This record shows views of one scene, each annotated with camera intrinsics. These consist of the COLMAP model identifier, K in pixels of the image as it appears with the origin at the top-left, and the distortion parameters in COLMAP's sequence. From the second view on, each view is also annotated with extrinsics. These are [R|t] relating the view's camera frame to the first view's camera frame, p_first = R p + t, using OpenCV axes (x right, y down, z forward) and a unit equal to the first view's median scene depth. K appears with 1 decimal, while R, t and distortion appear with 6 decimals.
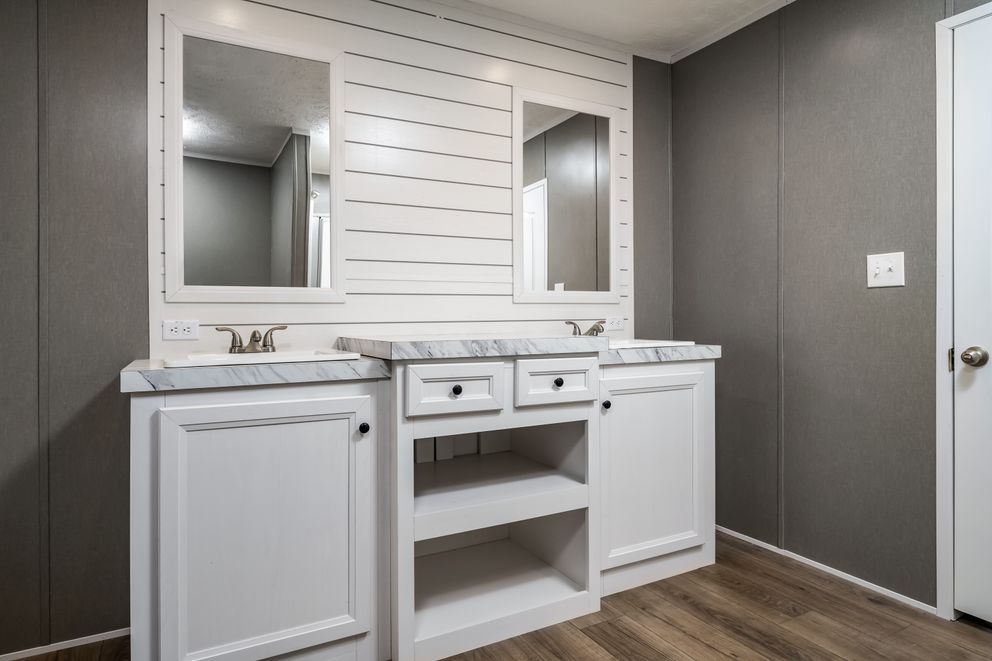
lens RADIAL K [[620.1, 0, 534.8], [0, 620.1, 316.5], [0, 0, 1]] dist [-0.053288, 0.000090]
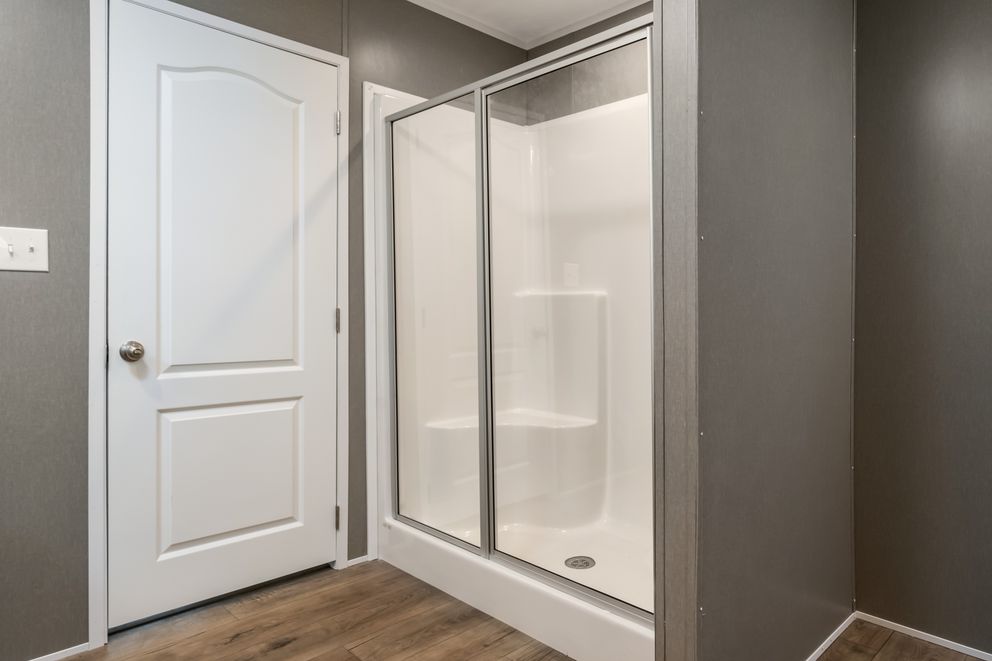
lens RADIAL K [[620.1, 0, 534.8], [0, 620.1, 316.5], [0, 0, 1]] dist [-0.053288, 0.000090]
pose [[-0.274539, 0.000263, 0.961576, -0.382810], [-0.001279, 0.999999, -0.000639, 0.010374], [-0.961575, -0.001406, -0.274539, 0.676764]]
